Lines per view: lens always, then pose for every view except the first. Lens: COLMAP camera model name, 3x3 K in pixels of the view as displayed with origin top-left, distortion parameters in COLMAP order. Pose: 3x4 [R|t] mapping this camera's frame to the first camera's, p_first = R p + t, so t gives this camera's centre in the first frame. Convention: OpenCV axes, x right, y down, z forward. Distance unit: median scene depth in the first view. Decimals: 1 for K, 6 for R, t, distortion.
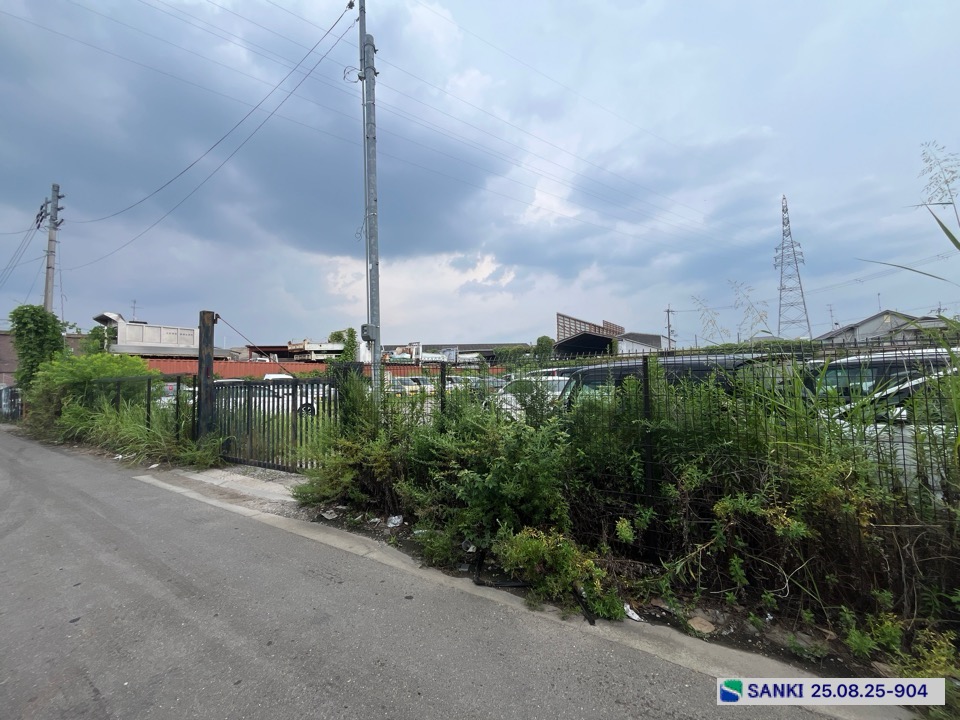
lens RADIAL K [[390.2, 0, 480.0], [0, 390.2, 368.9], [0, 0, 1]] dist [-0.002298, -0.000009]
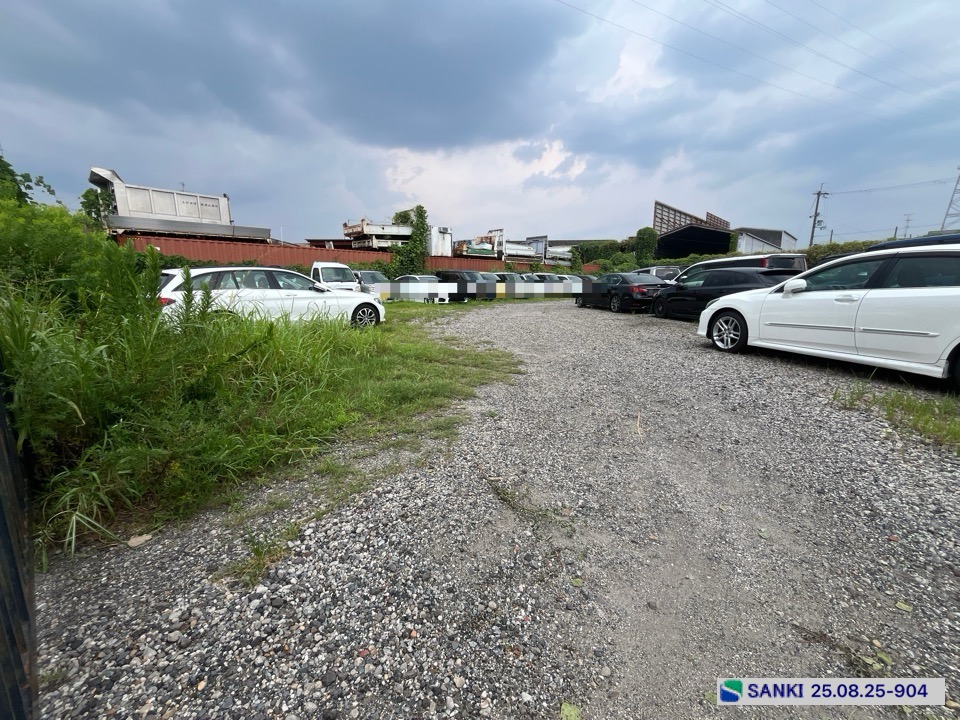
lens RADIAL K [[390.2, 0, 477.2], [0, 390.2, 361.1], [0, 0, 1]] dist [-0.002298, -0.000009]
pose [[0.987418, 0.048353, -0.150556, -0.054686], [-0.013764, 0.974769, 0.222792, 0.012008], [0.157529, -0.217916, 0.963170, 0.130501]]
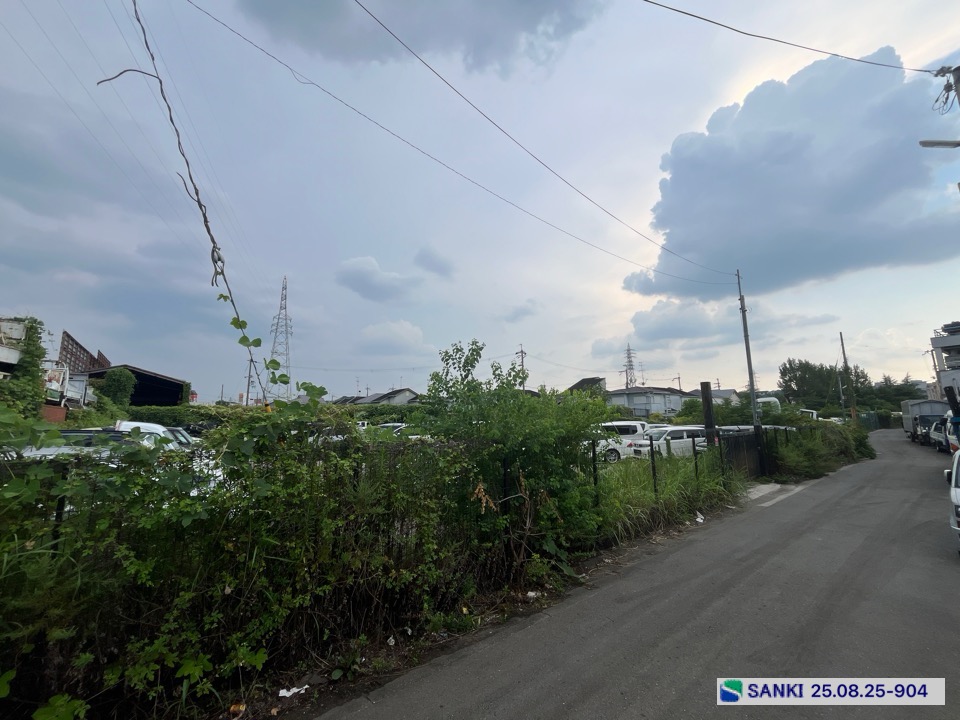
lens RADIAL K [[390.2, 0, 478.8], [0, 390.2, 362.8], [0, 0, 1]] dist [-0.002298, -0.000009]
pose [[0.288015, 0.166202, 0.943093, -0.360334], [-0.025853, 0.985814, -0.165836, 0.005402], [-0.957277, 0.023382, 0.288227, 0.223846]]
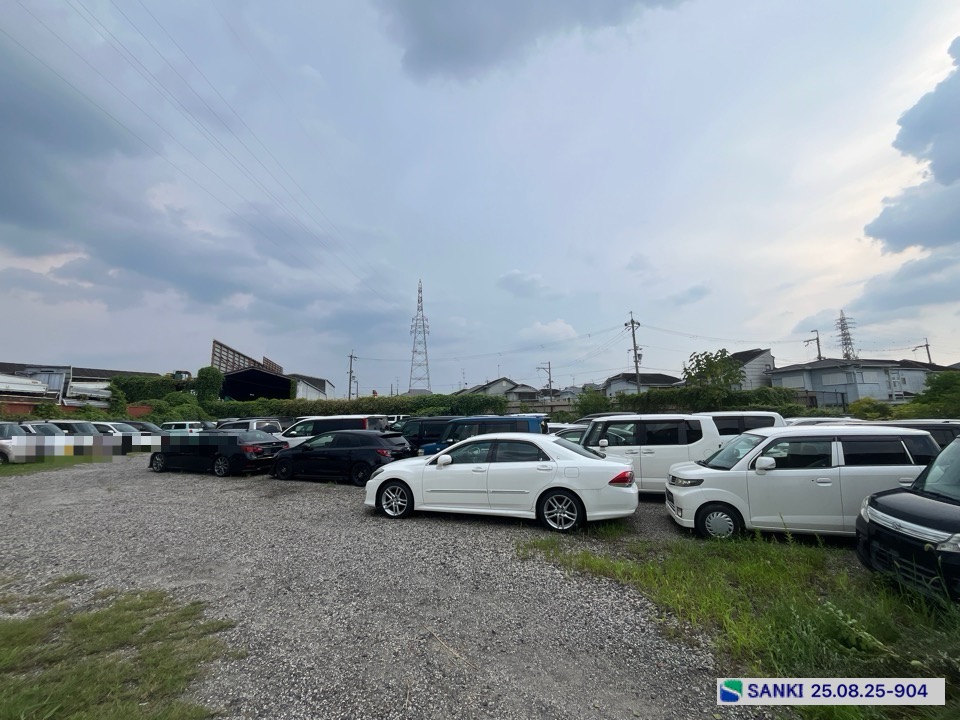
lens RADIAL K [[390.2, 0, 476.7], [0, 390.2, 362.7], [0, 0, 1]] dist [-0.002298, -0.000009]
pose [[0.640960, 0.125581, 0.757231, -0.089549], [-0.027466, 0.989646, -0.140877, -0.000607], [-0.767083, 0.069498, 0.637773, 0.149067]]
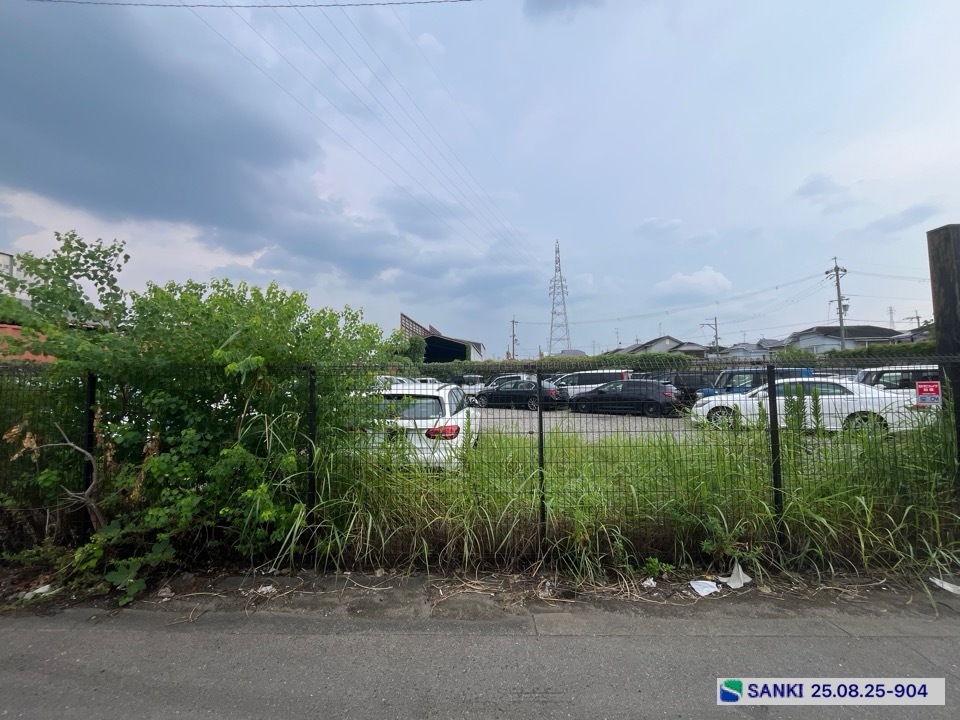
lens RADIAL K [[390.2, 0, 477.0], [0, 390.2, 358.3], [0, 0, 1]] dist [-0.002298, -0.000009]
pose [[0.852096, 0.045819, 0.521376, -0.232046], [-0.027344, 0.998698, -0.043076, 0.007900], [-0.522671, 0.022448, 0.852239, 0.148706]]
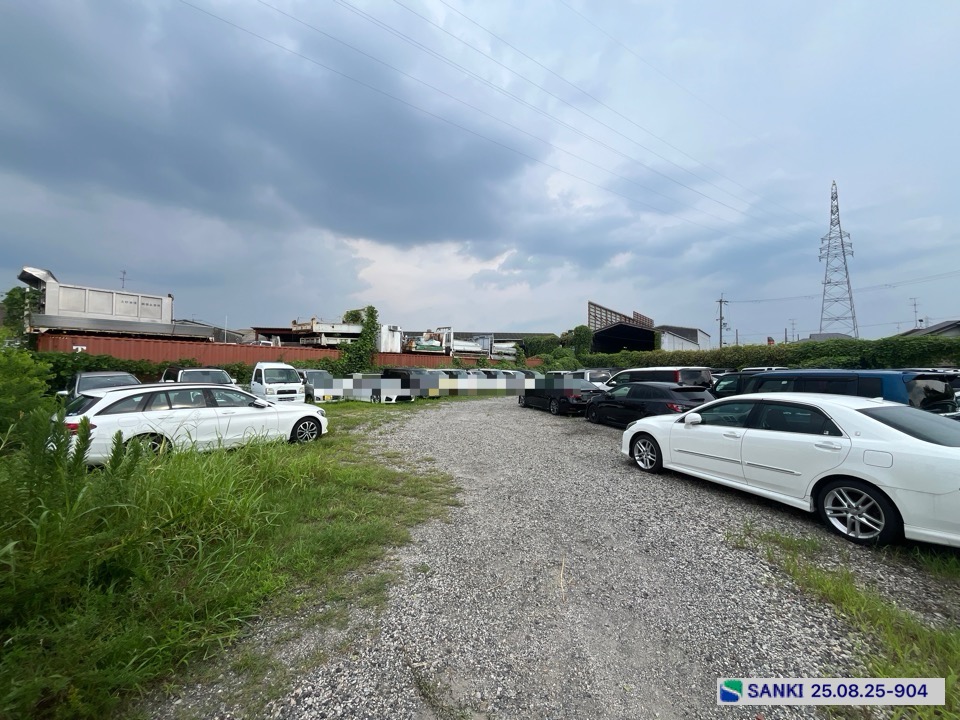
lens RADIAL K [[390.2, 0, 477.5], [0, 390.2, 360.5], [0, 0, 1]] dist [-0.002298, -0.000009]
pose [[0.999065, 0.029759, -0.031349, -0.051190], [-0.029610, 0.999548, 0.005201, -0.002427], [0.031490, -0.004268, 0.999495, 0.125129]]
